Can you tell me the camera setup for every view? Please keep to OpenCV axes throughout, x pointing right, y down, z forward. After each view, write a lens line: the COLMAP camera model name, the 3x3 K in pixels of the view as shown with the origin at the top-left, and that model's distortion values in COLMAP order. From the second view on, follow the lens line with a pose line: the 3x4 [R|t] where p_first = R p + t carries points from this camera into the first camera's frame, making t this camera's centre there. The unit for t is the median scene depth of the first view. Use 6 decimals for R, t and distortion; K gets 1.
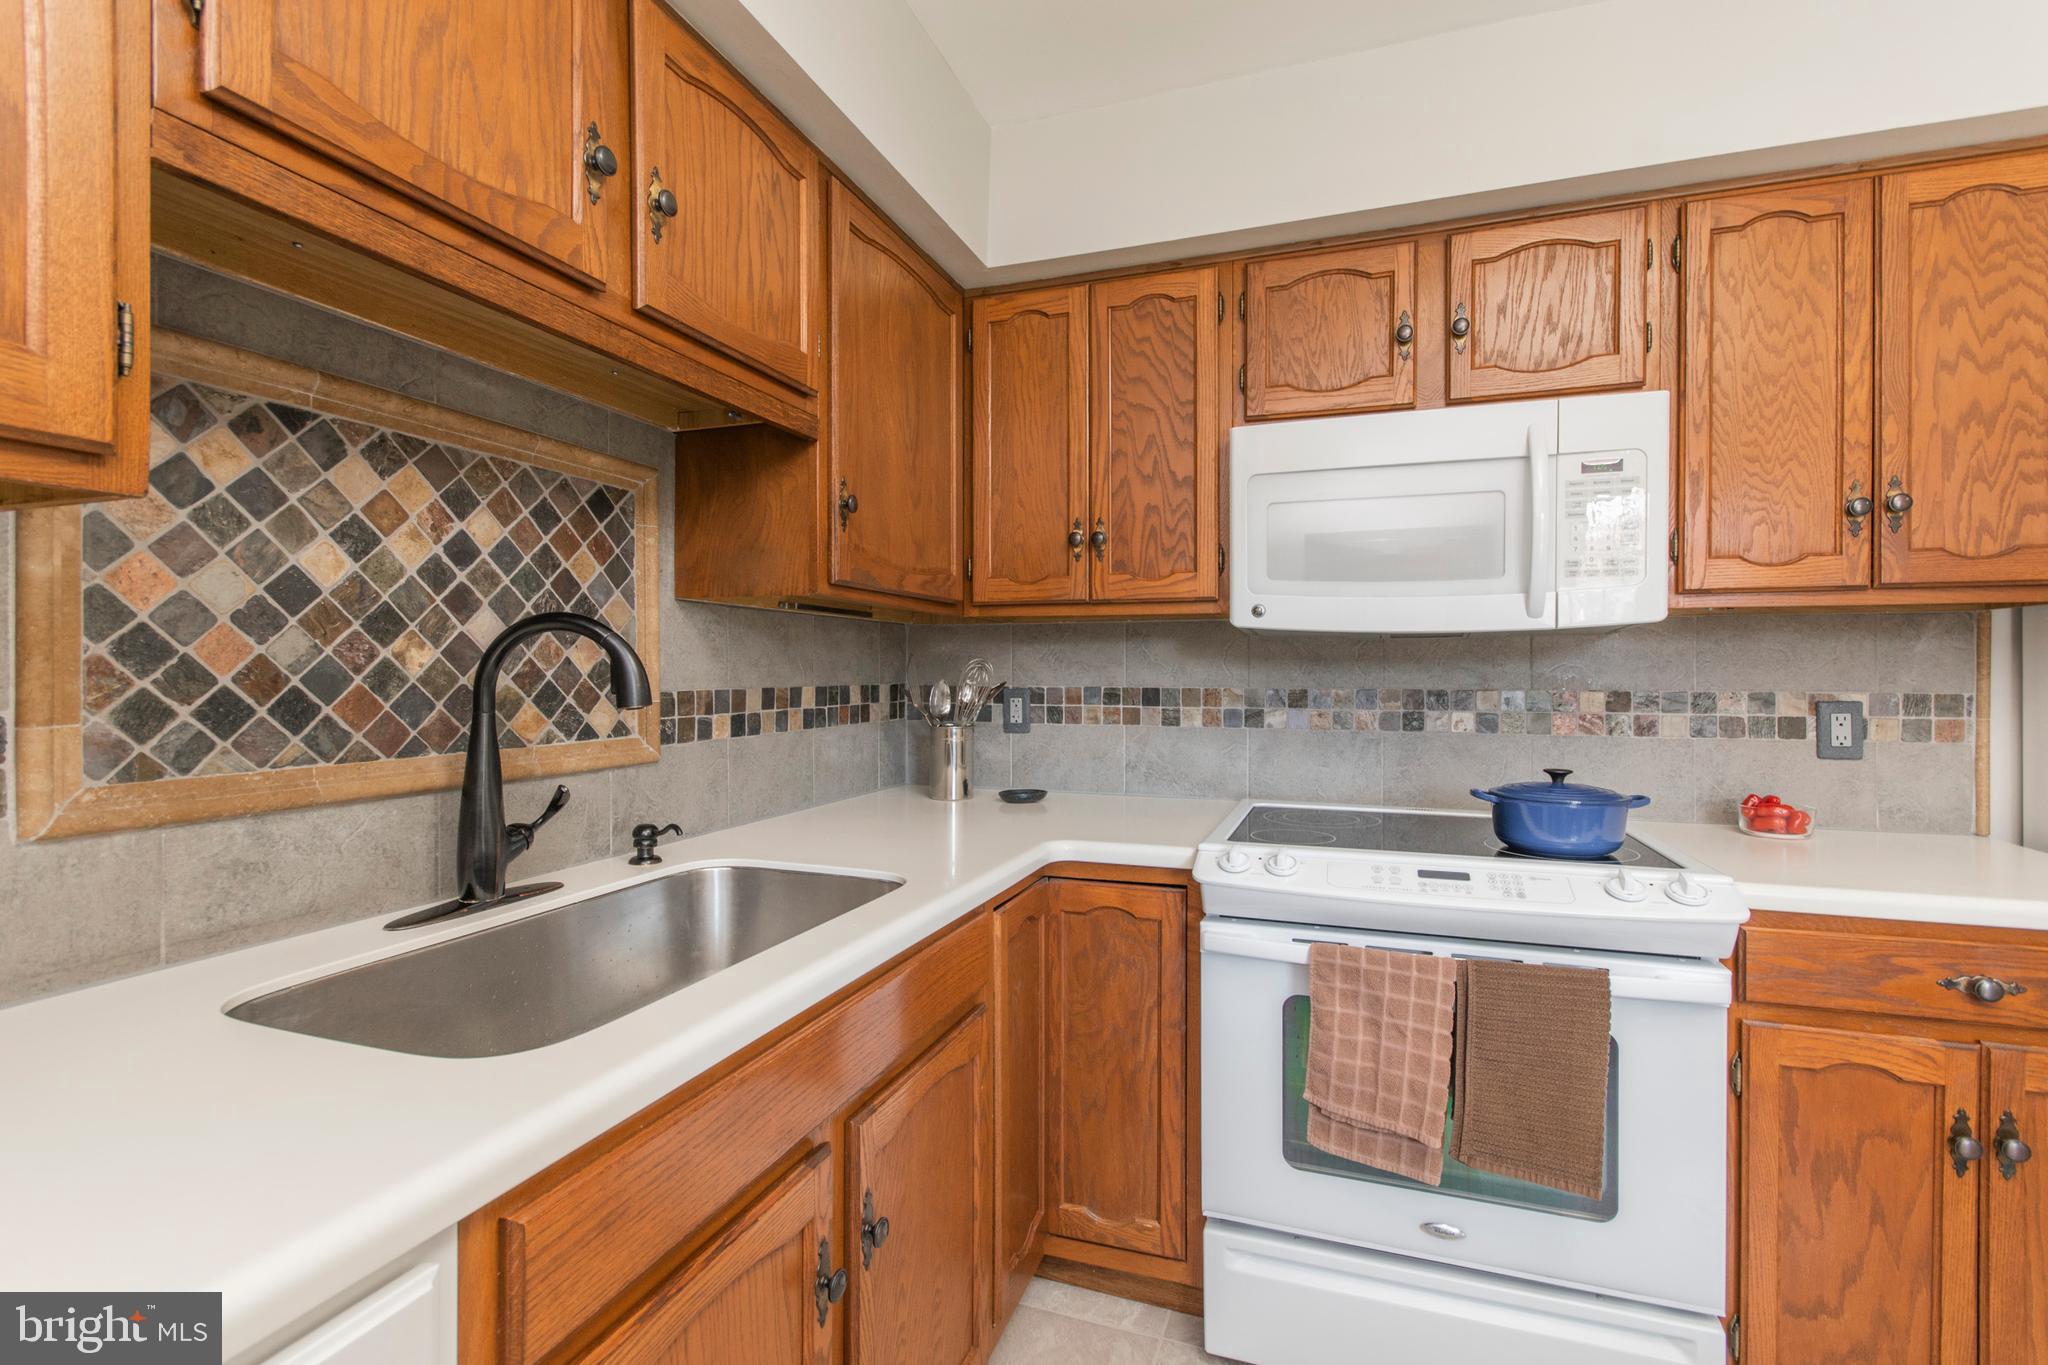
lens RADIAL K [[912.7, 0, 1036.4], [0, 912.7, 674.5], [0, 0, 1]] dist [0.007983, -0.000868]
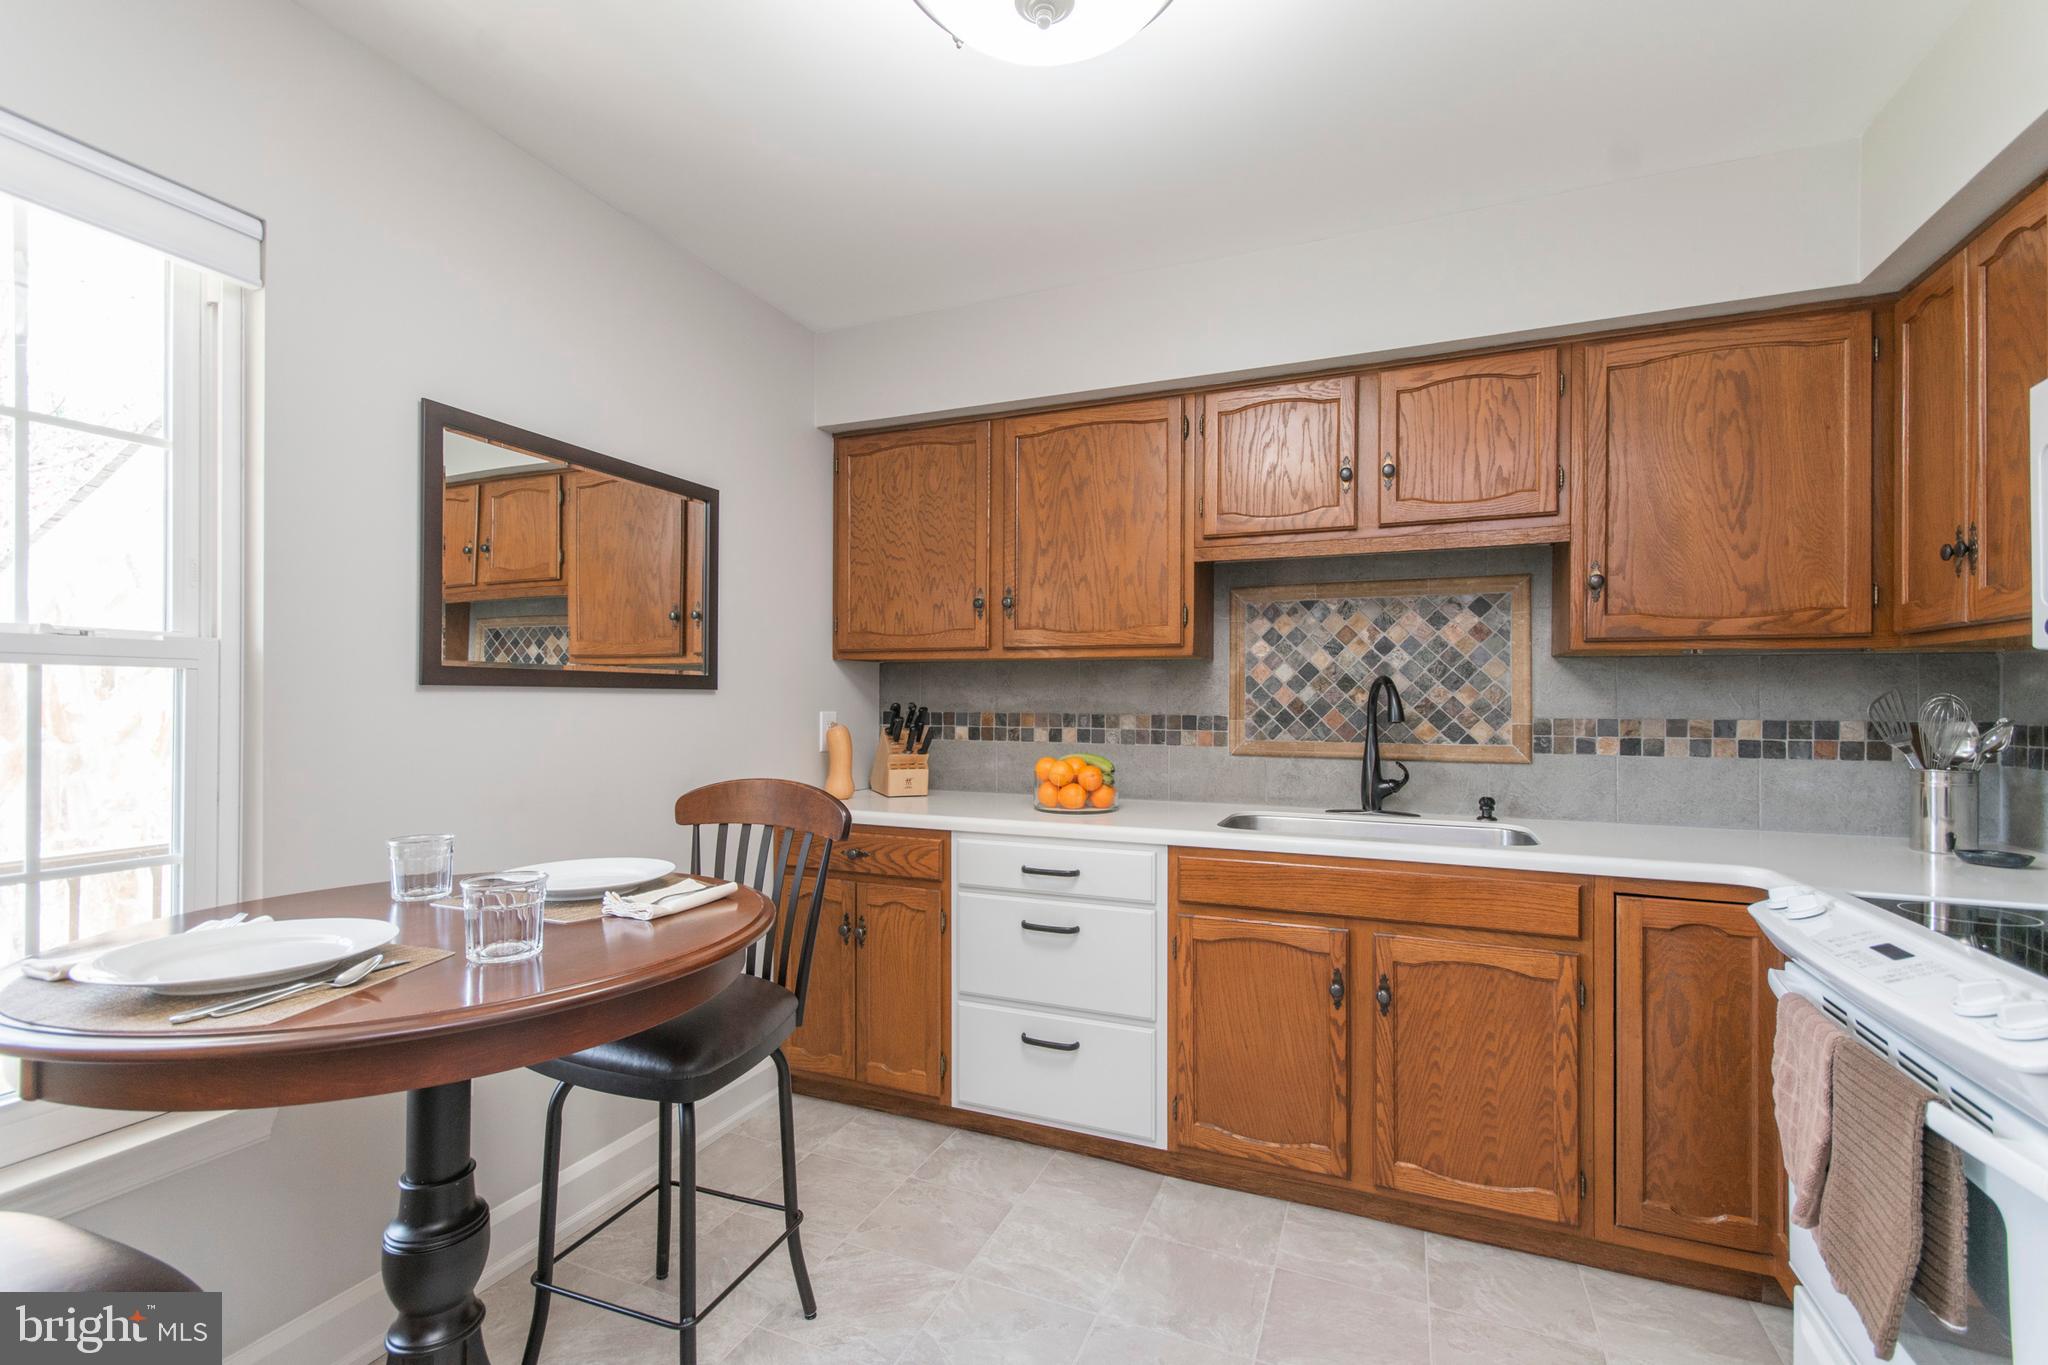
lens RADIAL K [[912.7, 0, 1008.9], [0, 912.7, 696.2], [0, 0, 1]] dist [0.007983, -0.000868]
pose [[-0.072724, -0.007674, -0.997323, 1.224827], [-0.010462, 0.999921, -0.006931, 0.001678], [0.997297, 0.009930, -0.072799, 0.241127]]
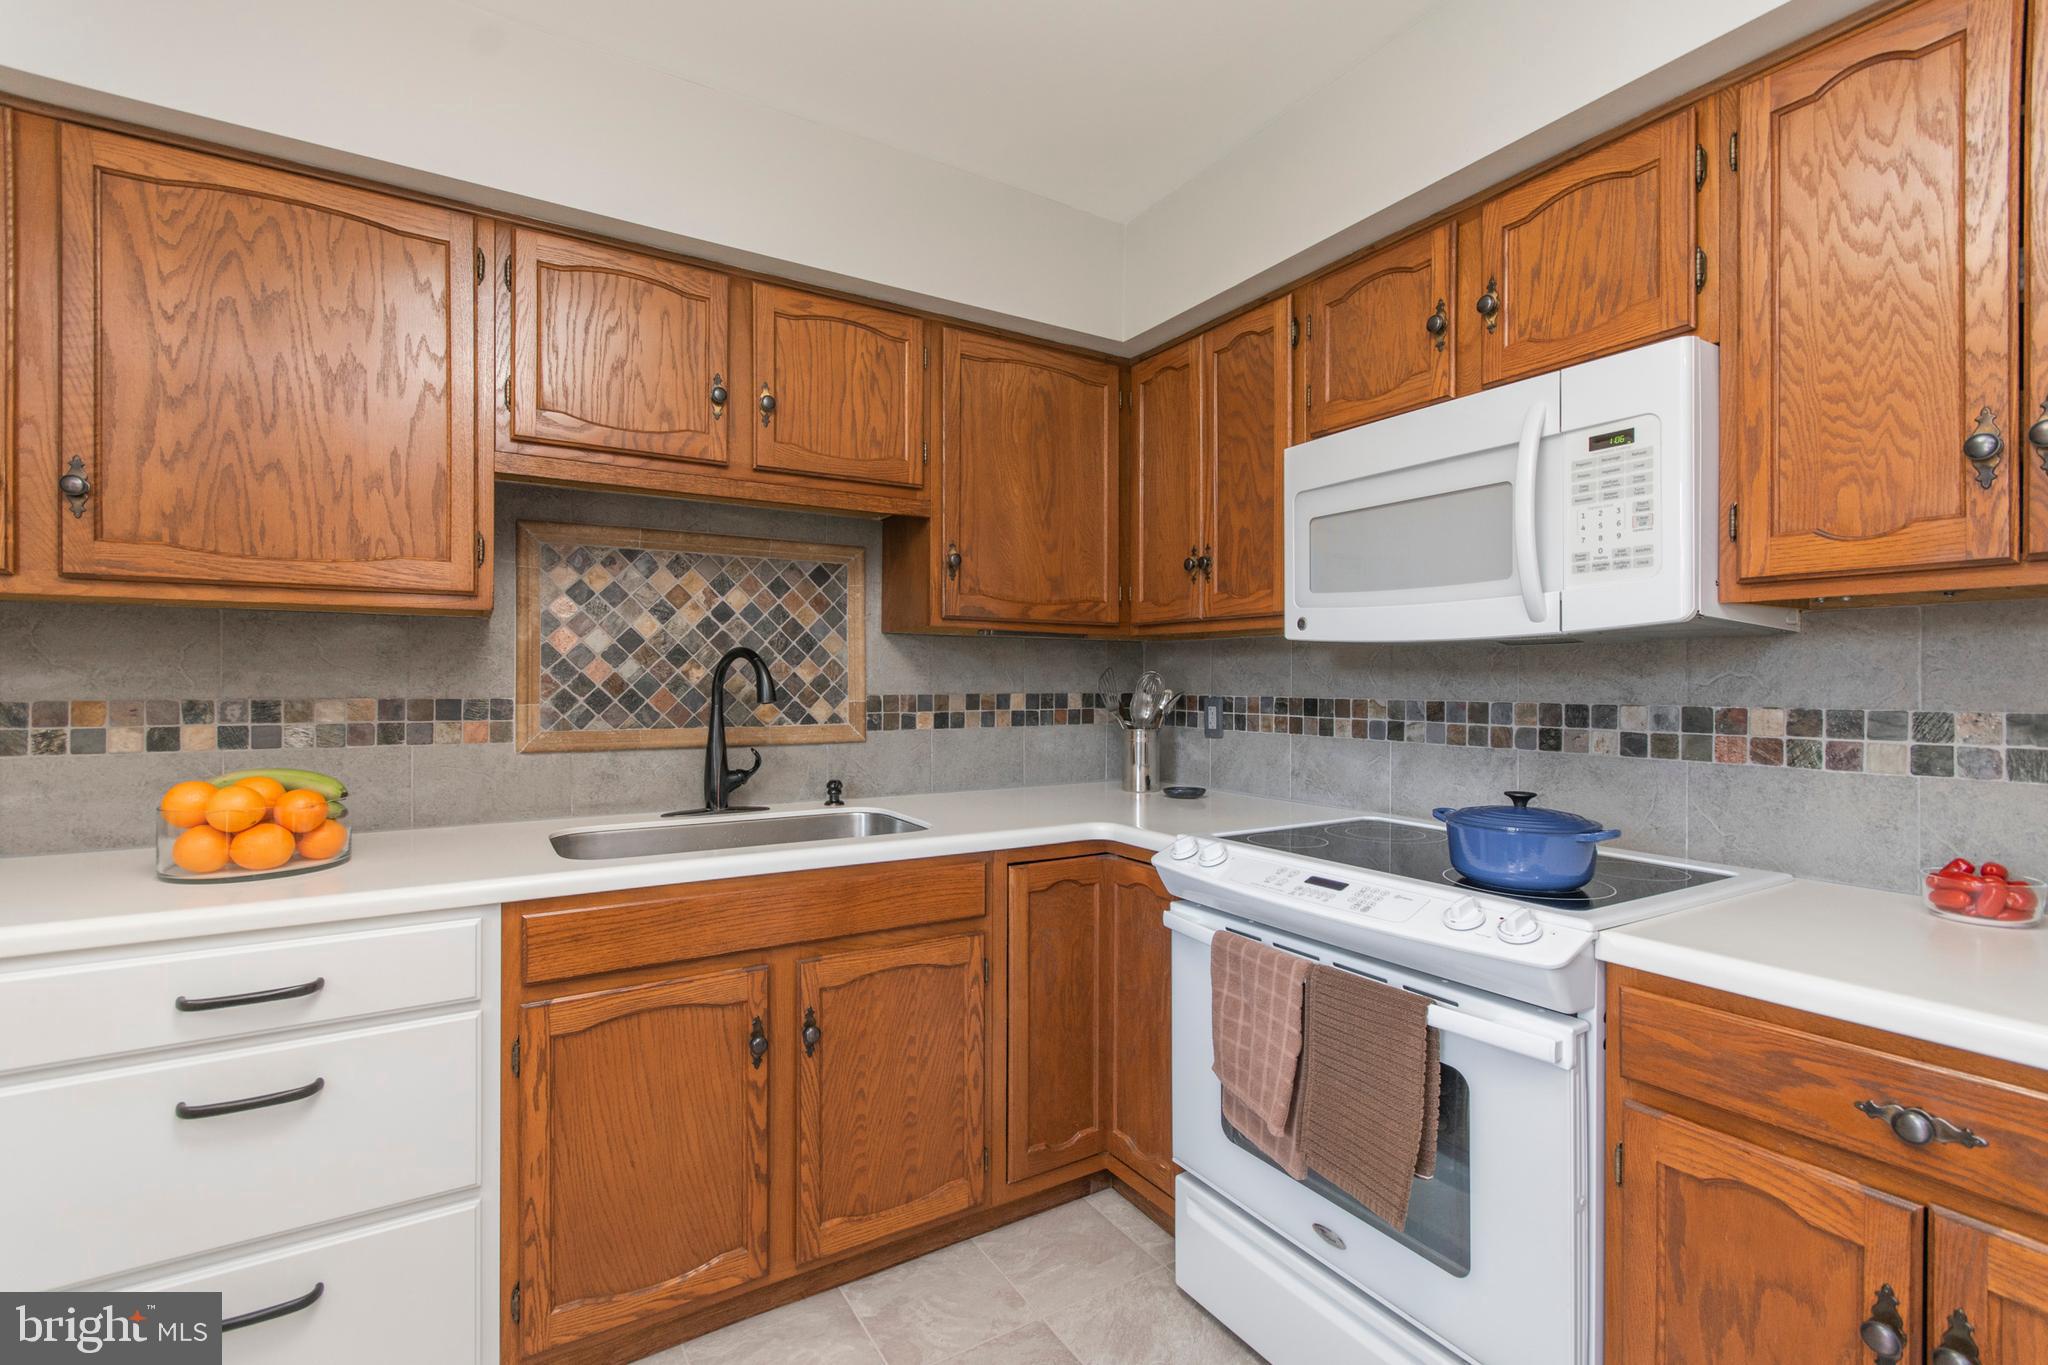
lens RADIAL K [[912.7, 0, 1019.5], [0, 912.7, 679.9], [0, 0, 1]] dist [0.007983, -0.000868]
pose [[0.772345, -0.000210, -0.635203, 0.758532], [-0.003912, 0.999979, -0.005088, 0.000597], [0.635191, 0.006415, 0.772328, 0.000753]]
